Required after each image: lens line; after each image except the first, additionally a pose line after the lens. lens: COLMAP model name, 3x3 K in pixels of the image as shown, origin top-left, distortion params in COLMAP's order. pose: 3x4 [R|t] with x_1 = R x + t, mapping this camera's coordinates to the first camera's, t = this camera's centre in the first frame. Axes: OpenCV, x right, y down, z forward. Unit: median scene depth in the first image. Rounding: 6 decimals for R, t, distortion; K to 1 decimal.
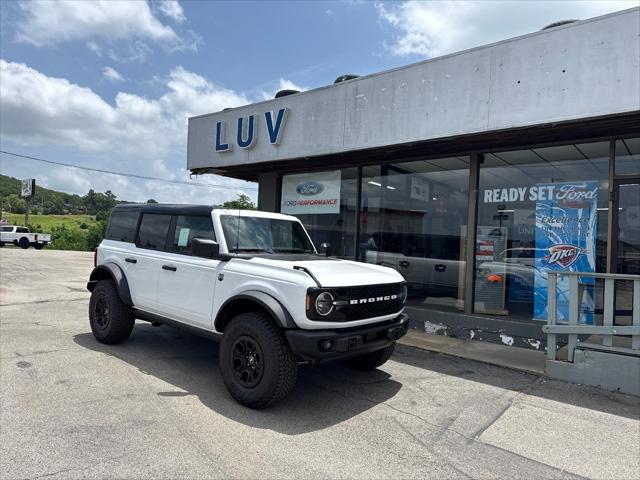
lens RADIAL K [[444.1, 0, 319.8], [0, 444.1, 241.3], [0, 0, 1]] dist [0.064360, -0.086825]
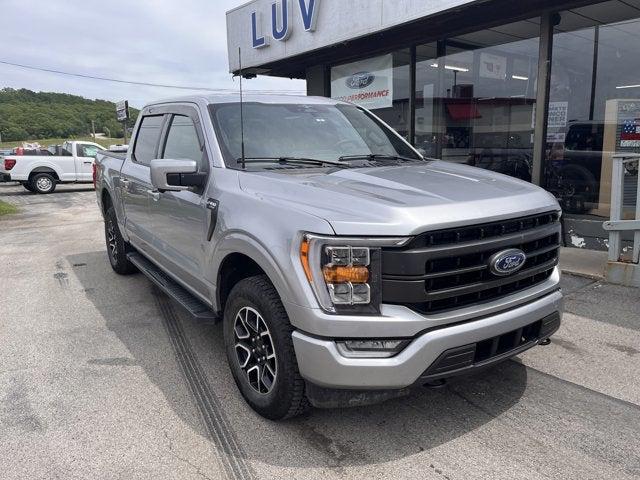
lens RADIAL K [[481.0, 0, 324.6], [0, 481.0, 239.9], [0, 0, 1]] dist [0.051666, -0.071331]
pose [[0.977255, -0.030410, -0.209875, 0.128602], [0.069084, 0.981331, 0.179489, 0.017492], [0.200499, -0.189905, 0.961112, 0.019924]]
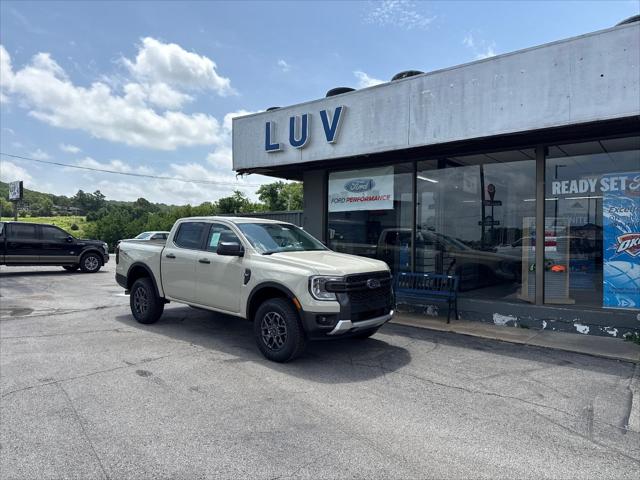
lens RADIAL K [[442.8, 0, 320.0], [0, 442.8, 240.0], [0, 0, 1]] dist [0.061979, -0.078354]
pose [[0.999142, -0.034321, 0.023189, -0.179108], [0.034018, 0.999332, 0.013325, -0.014297], [-0.023631, -0.012524, 0.999642, -0.001719]]
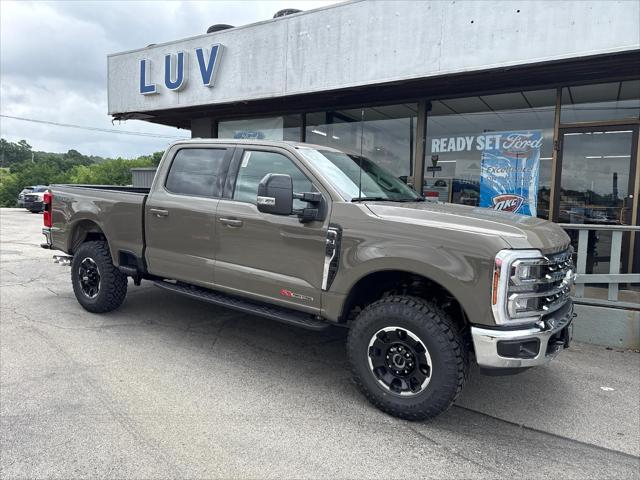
lens RADIAL K [[444.6, 0, 318.6], [0, 444.6, 238.7], [0, 0, 1]] dist [0.043177, -0.059290]
pose [[0.990828, -0.025351, 0.132726, -0.009520], [0.011673, 0.994630, 0.102838, -0.002083], [-0.134620, -0.100346, 0.985803, 0.056010]]
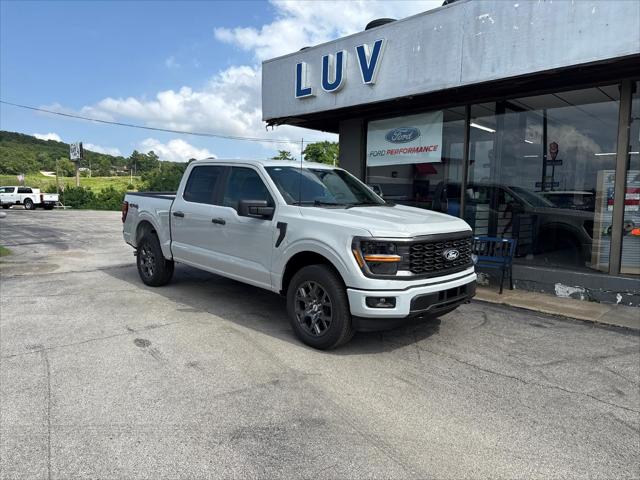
lens RADIAL K [[444.6, 0, 318.6], [0, 444.6, 238.7], [0, 0, 1]] dist [0.043177, -0.059290]
pose [[0.995919, -0.020378, -0.087925, -0.147202], [0.028717, 0.995096, 0.094648, -0.002467], [0.085565, -0.096787, 0.991620, 0.110661]]
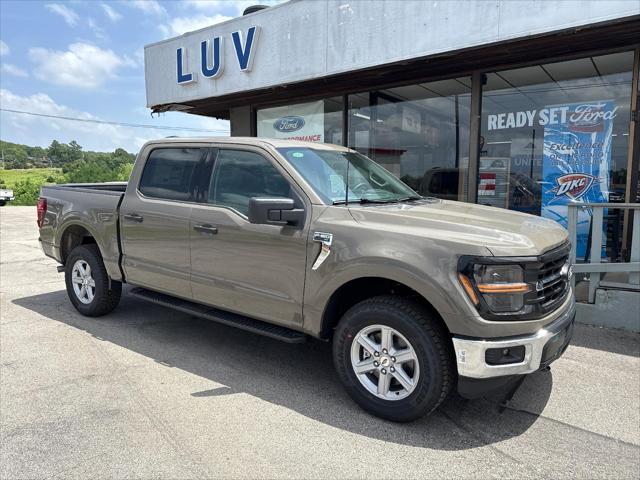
lens RADIAL K [[448.2, 0, 322.4], [0, 448.2, 241.2], [0, 0, 1]] dist [0.004883, -0.005070]
pose [[0.997582, -0.049840, 0.048437, -0.013637], [0.043368, 0.991015, 0.126528, 0.005198], [-0.054308, -0.124122, 0.990780, 0.105828]]
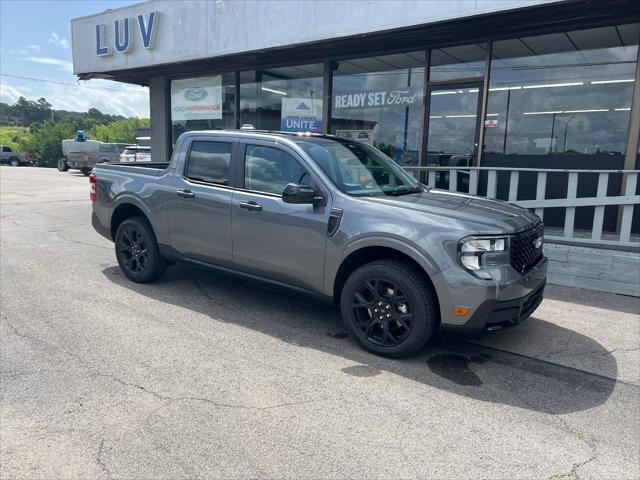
lens RADIAL K [[481.0, 0, 324.6], [0, 481.0, 239.9], [0, 0, 1]] dist [0.051666, -0.071331]
pose [[0.997706, -0.020649, 0.064471, 0.249454], [0.009263, 0.985028, 0.172144, 0.028818], [-0.067060, -0.171152, 0.982960, -0.219853]]
